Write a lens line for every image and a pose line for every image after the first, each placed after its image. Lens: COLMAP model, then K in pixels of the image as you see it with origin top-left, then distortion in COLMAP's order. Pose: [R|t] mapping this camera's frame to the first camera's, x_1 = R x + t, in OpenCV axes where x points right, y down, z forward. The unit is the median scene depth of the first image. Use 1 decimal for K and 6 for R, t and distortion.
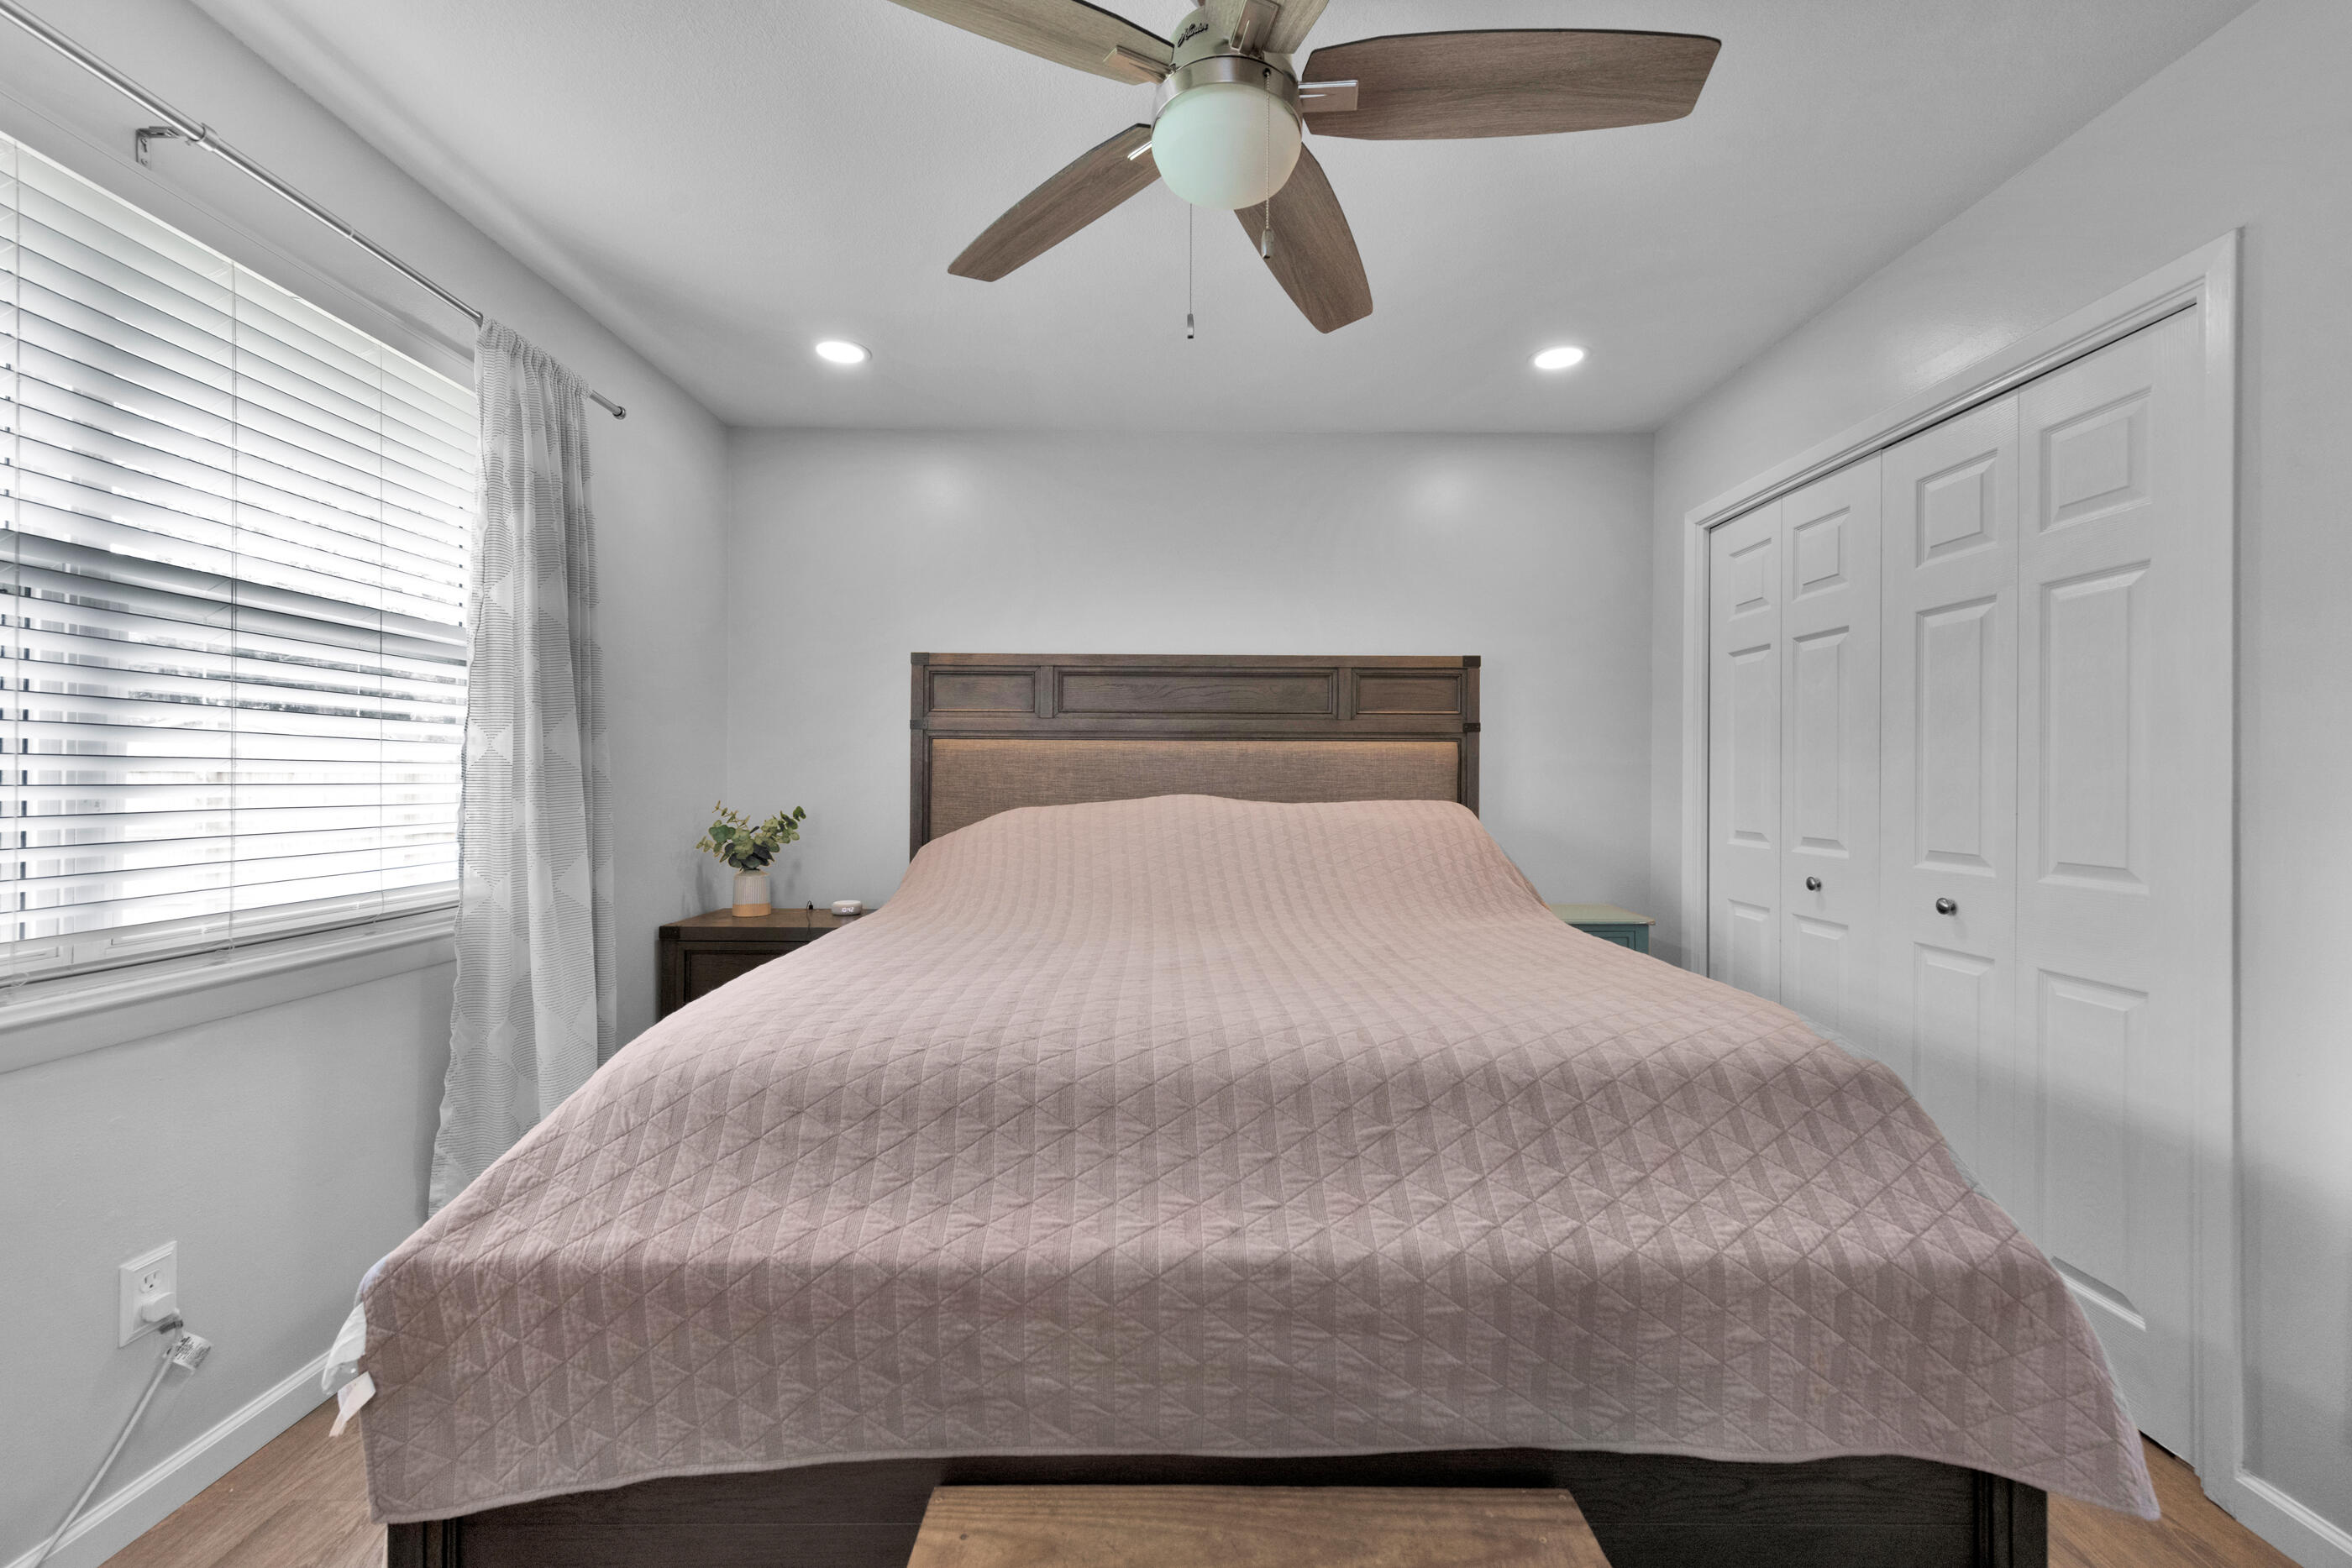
lens RADIAL K [[938.2, 0, 1175.7], [0, 938.2, 781.4], [0, 0, 1]] dist [0.003196, -0.000105]
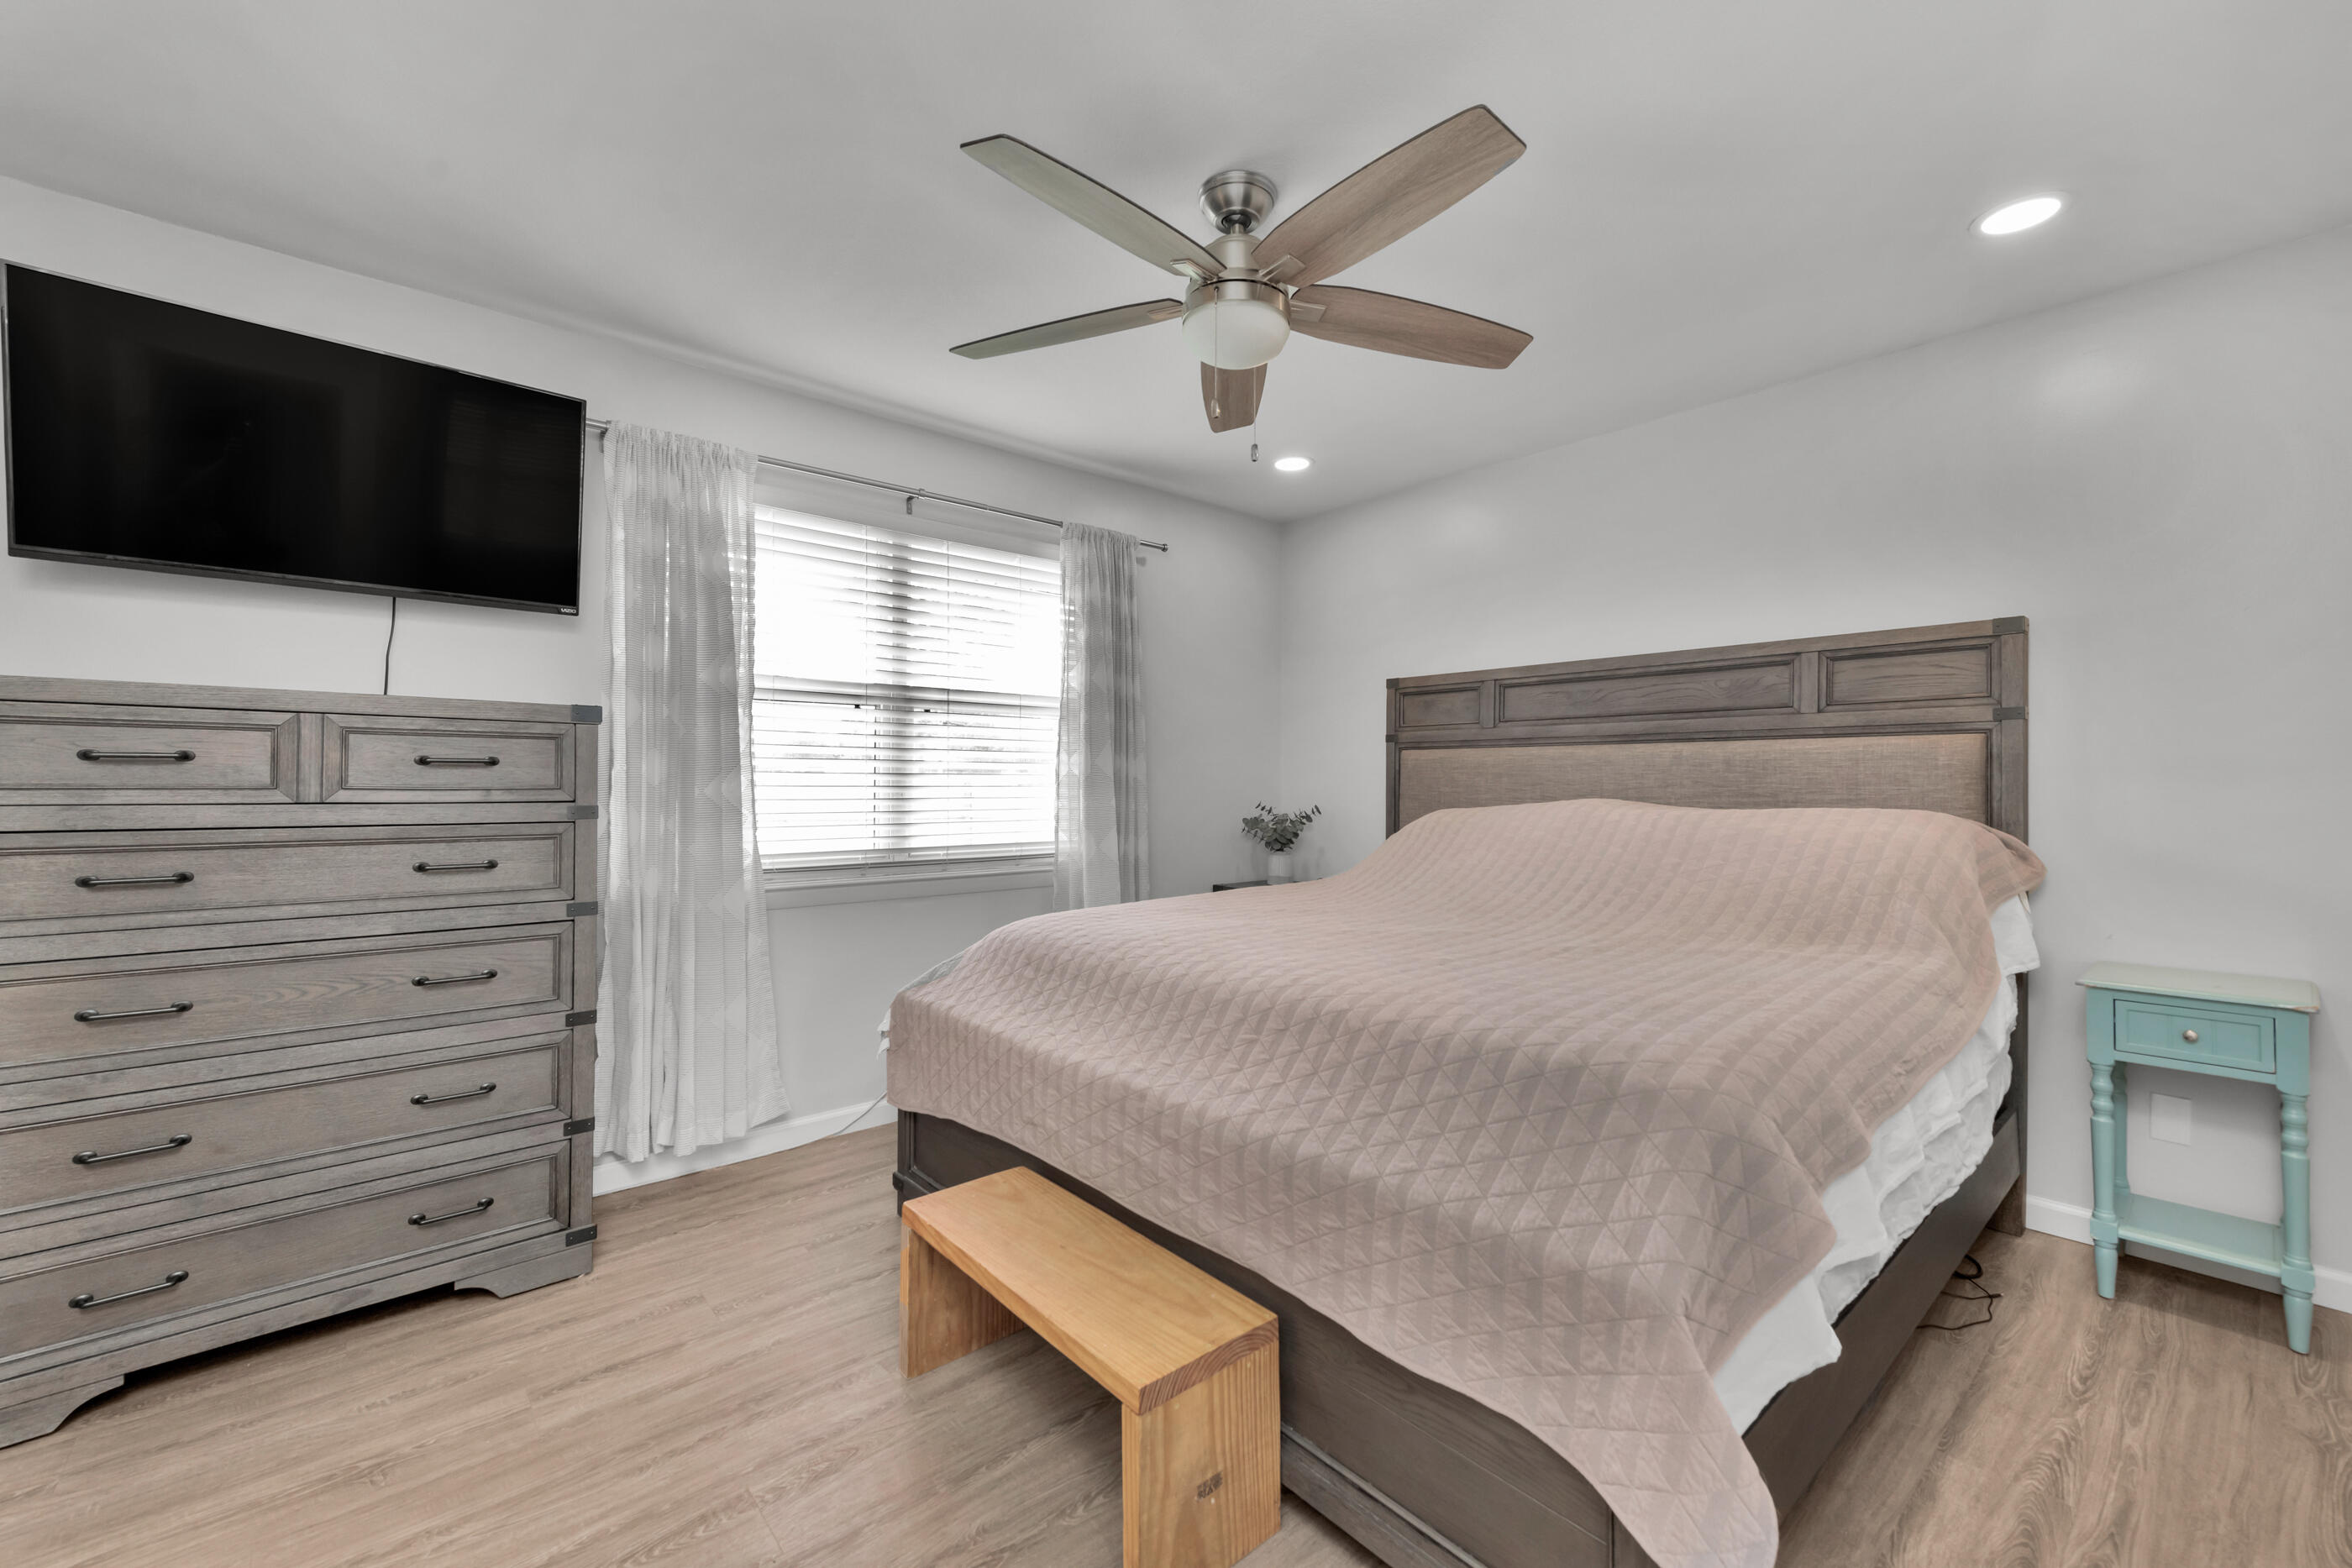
lens RADIAL K [[939.3, 0, 1176.0], [0, 939.3, 784.0], [0, 0, 1]] dist [-0.001776, -0.000141]
pose [[0.649849, -0.002170, -0.760060, 0.670046], [-0.001858, 0.999988, -0.004443, 0.005001], [0.760061, 0.004300, 0.649837, 0.014402]]
